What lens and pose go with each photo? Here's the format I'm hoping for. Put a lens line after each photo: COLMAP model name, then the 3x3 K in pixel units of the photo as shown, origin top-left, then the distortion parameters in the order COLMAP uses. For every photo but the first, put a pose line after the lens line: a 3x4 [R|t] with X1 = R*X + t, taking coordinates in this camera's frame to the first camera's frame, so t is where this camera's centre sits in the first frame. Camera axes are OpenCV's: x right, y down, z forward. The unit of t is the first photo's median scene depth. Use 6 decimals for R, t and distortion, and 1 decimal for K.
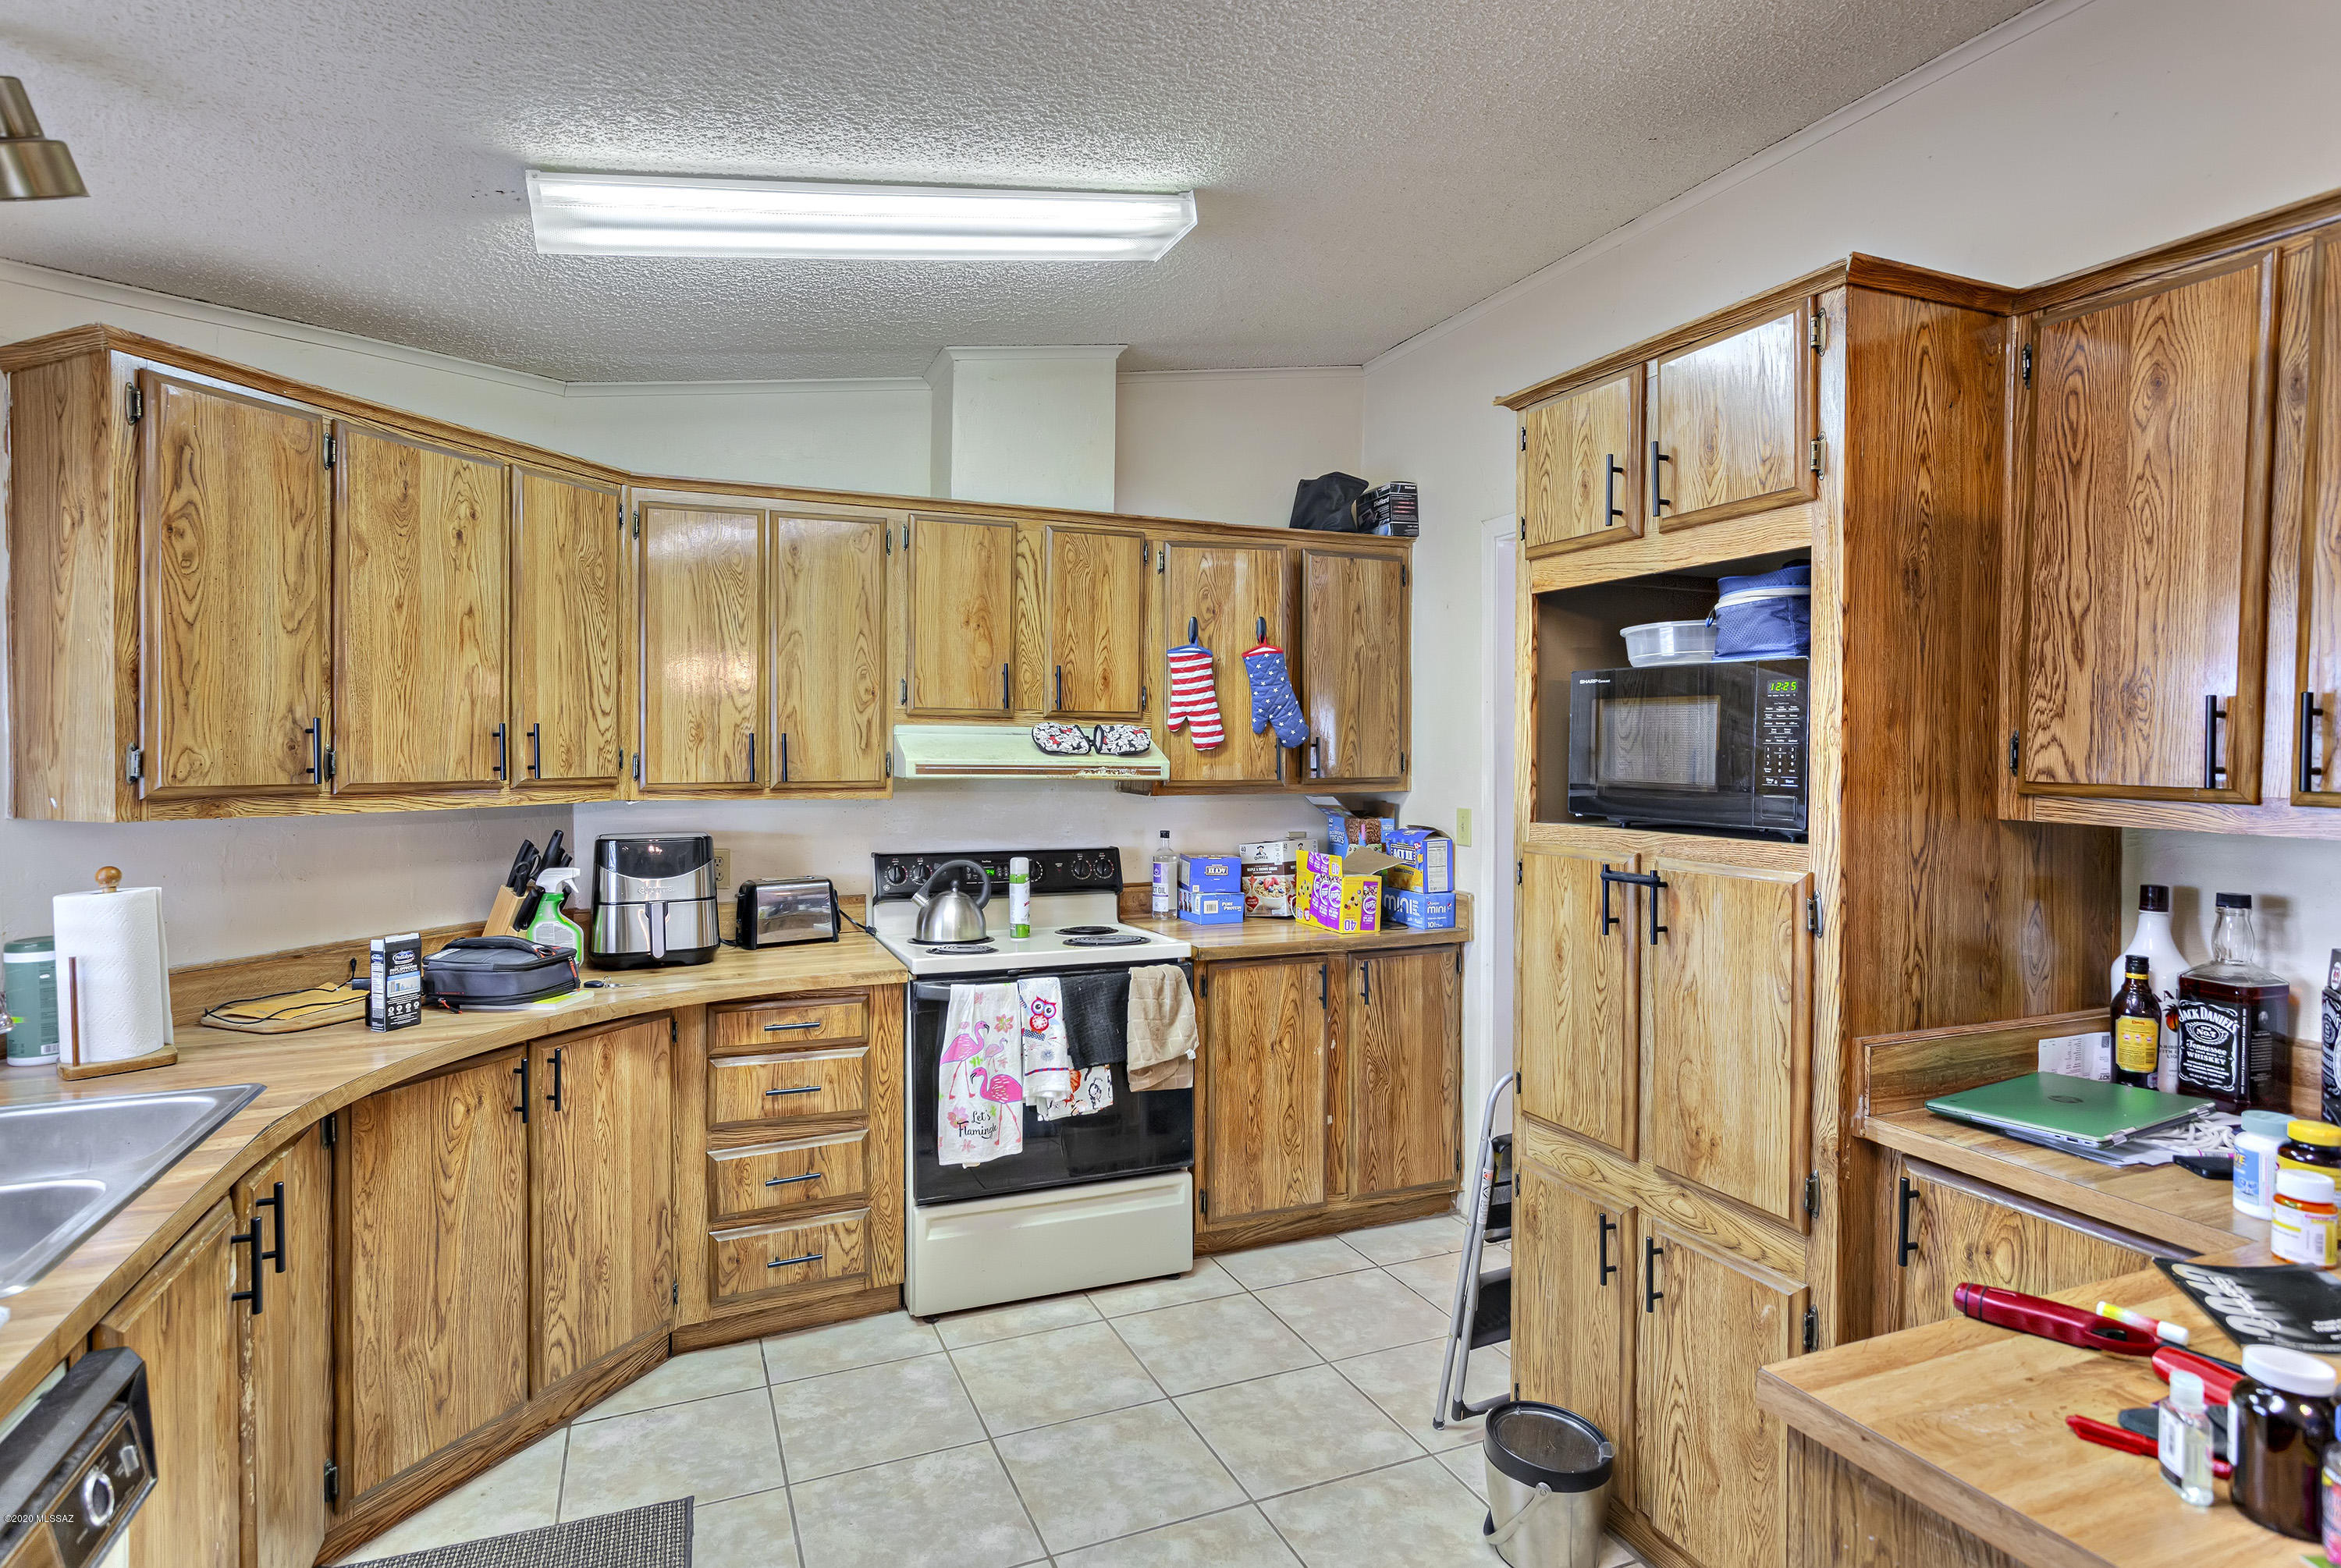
lens RADIAL K [[1237.9, 0, 1178.3], [0, 1237.9, 755.0], [0, 0, 1]] dist [0.001957, 0.000177]
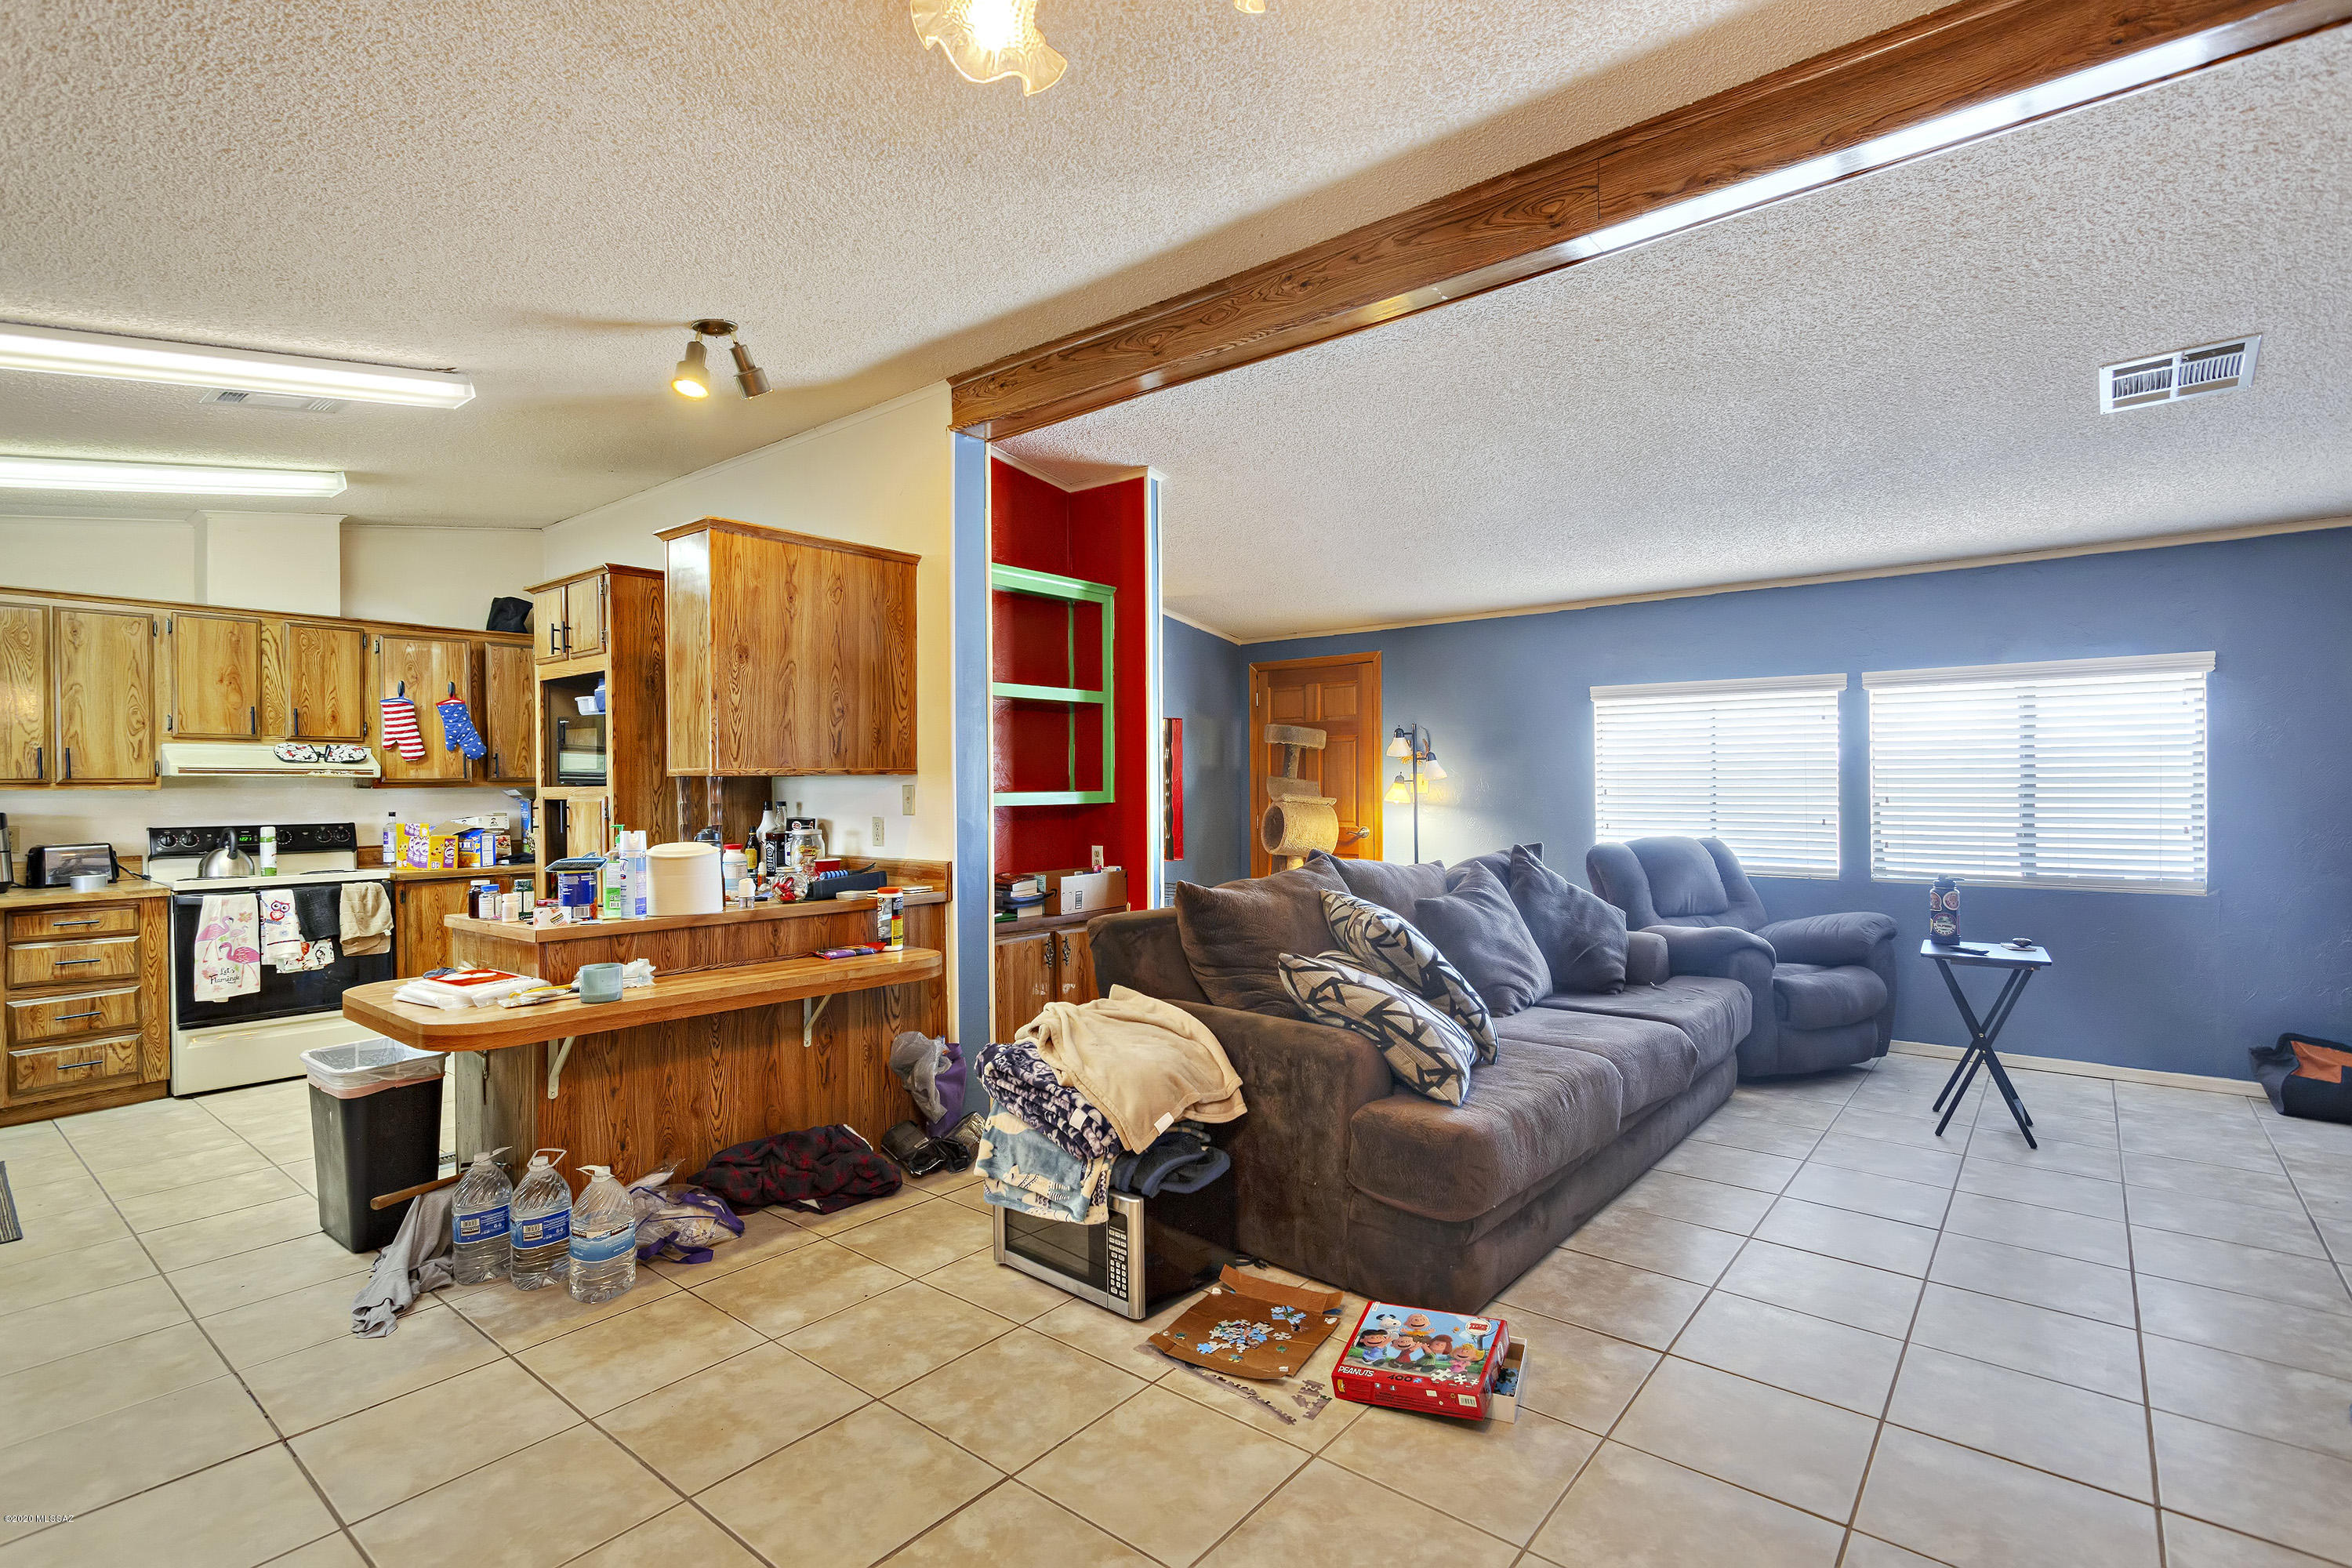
lens RADIAL K [[1101.5, 0, 1176.0], [0, 1101.5, 784.0], [0, 0, 1]] dist [0.010848, -0.000777]
pose [[0.889656, -0.012605, 0.456457, 0.294015], [0.014967, 0.999887, -0.001560, 0.052047], [-0.456386, 0.008220, 0.889744, -0.915943]]
